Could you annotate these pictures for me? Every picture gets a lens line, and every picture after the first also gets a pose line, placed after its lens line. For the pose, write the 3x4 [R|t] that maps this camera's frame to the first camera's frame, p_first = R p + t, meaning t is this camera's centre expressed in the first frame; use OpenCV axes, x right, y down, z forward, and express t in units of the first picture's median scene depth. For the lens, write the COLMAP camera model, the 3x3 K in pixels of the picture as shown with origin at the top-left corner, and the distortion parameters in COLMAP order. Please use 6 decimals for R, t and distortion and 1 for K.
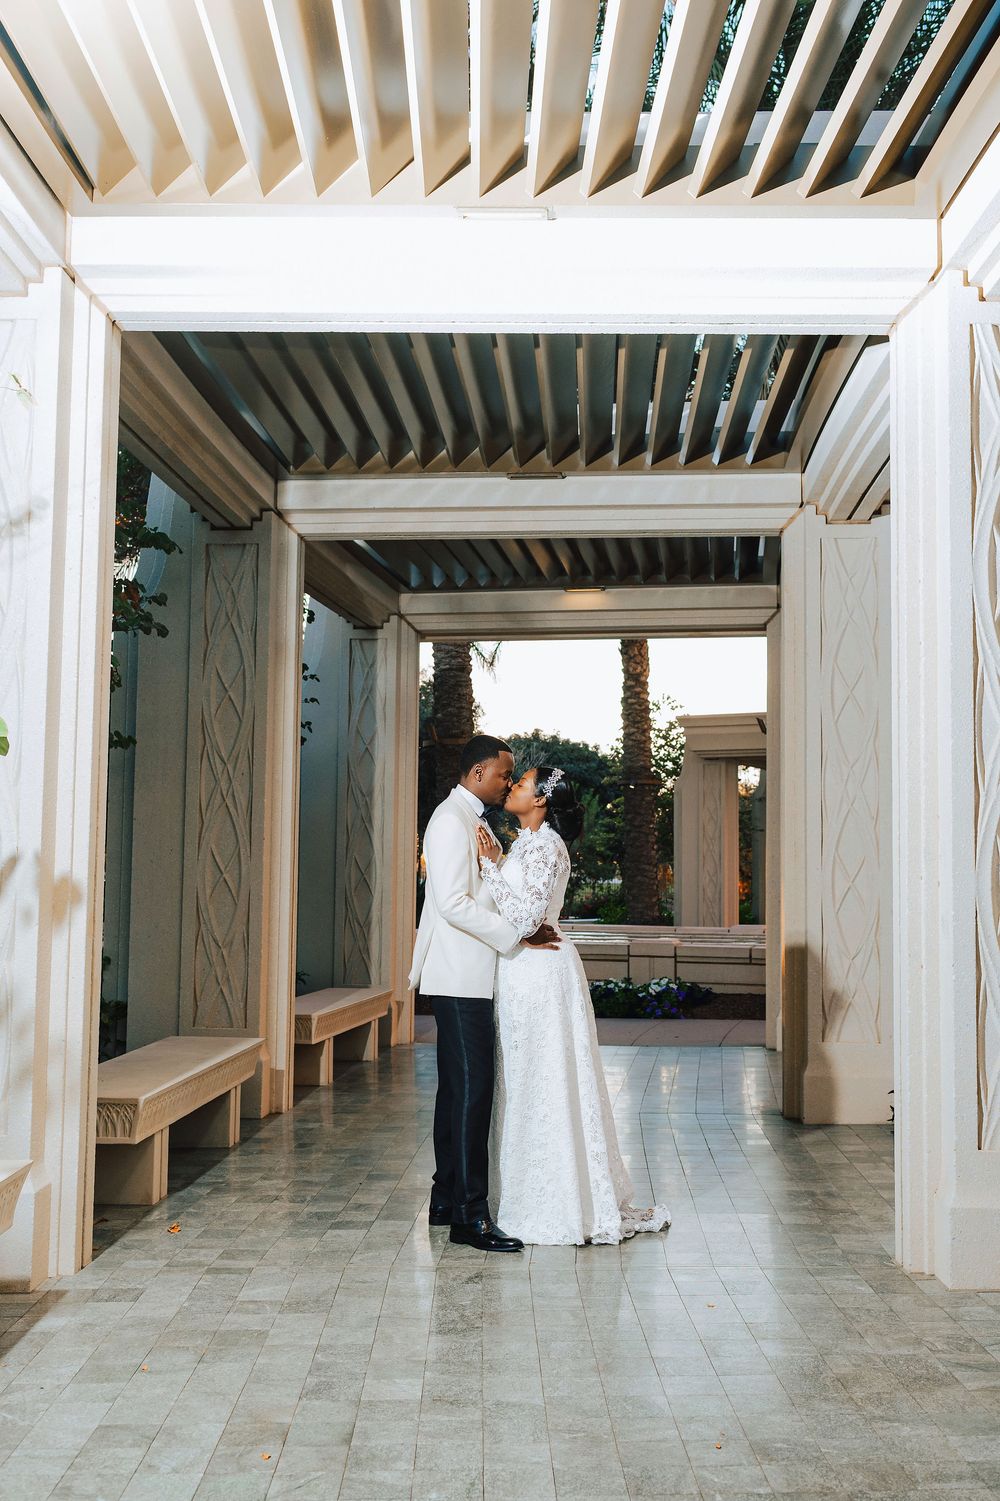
lens RADIAL K [[1576.3, 0, 500.0], [0, 1576.3, 750.5], [0, 0, 1]] dist [0.014785, -0.004706]
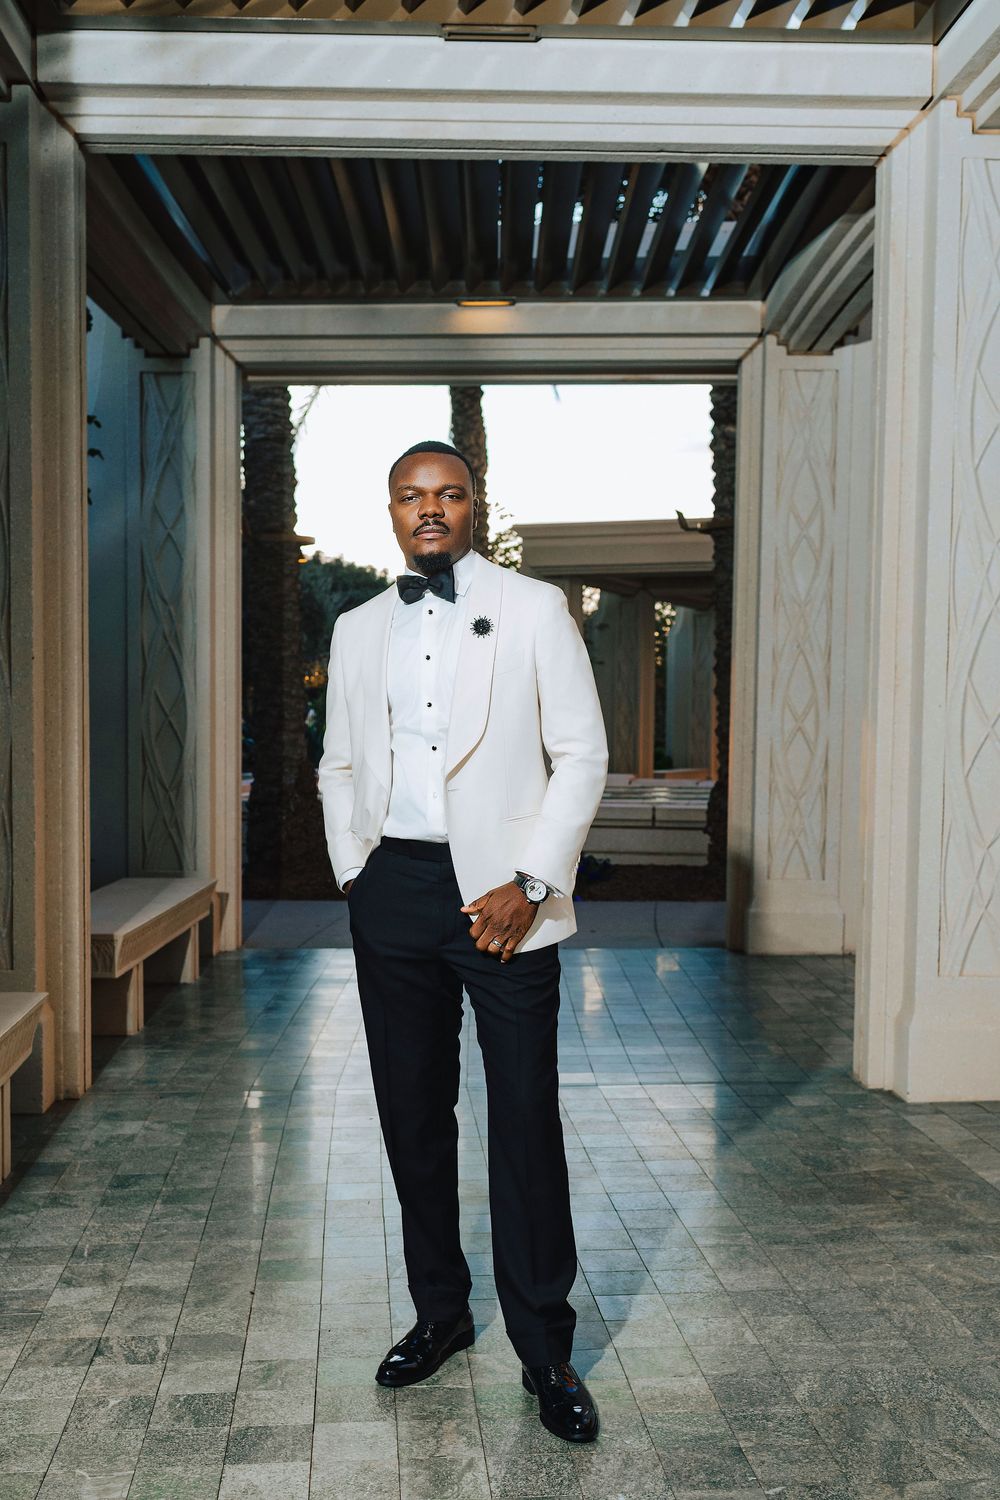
lens RADIAL K [[1748.7, 0, 490.7], [0, 1748.7, 828.2], [0, 0, 1]] dist [0.003229, 0.020227]
pose [[0.992663, -0.010446, 0.120459, -0.051729], [-0.006899, 0.989745, 0.142682, 0.021517], [-0.120715, -0.142466, 0.982411, 0.284451]]
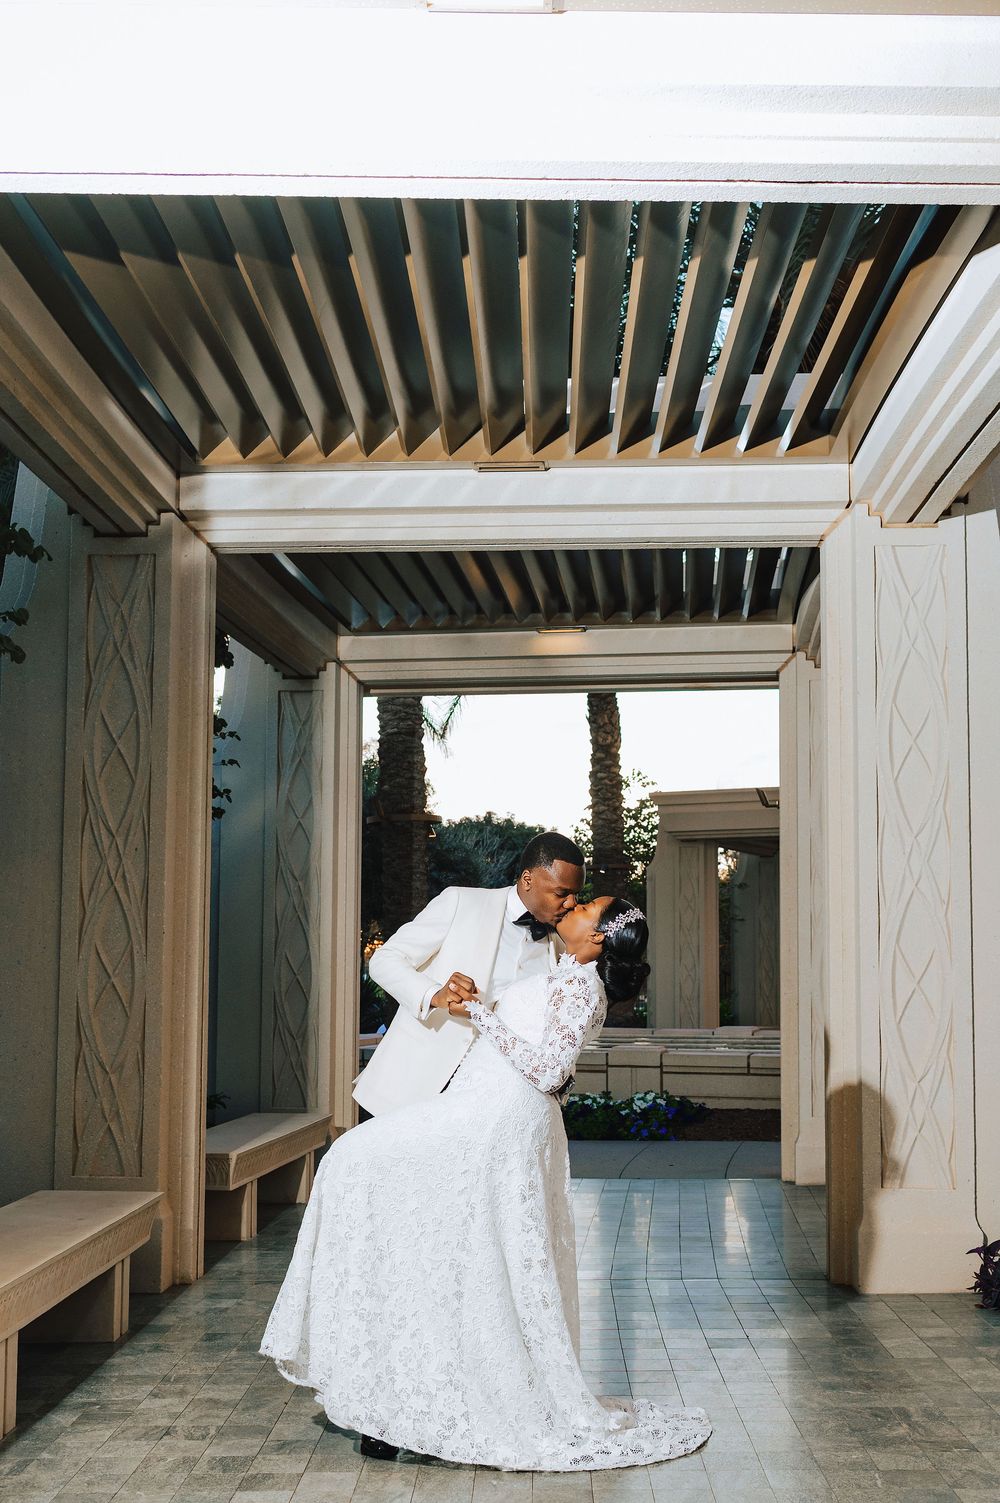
lens RADIAL K [[1704.5, 0, 505.1], [0, 1704.5, 834.9], [0, 0, 1]] dist [0.017747, -0.008366]
pose [[0.999464, -0.003888, 0.032519, -0.007579], [0.003896, 0.999992, -0.000203, 0.007658], [-0.032518, 0.000329, 0.999471, 0.136464]]
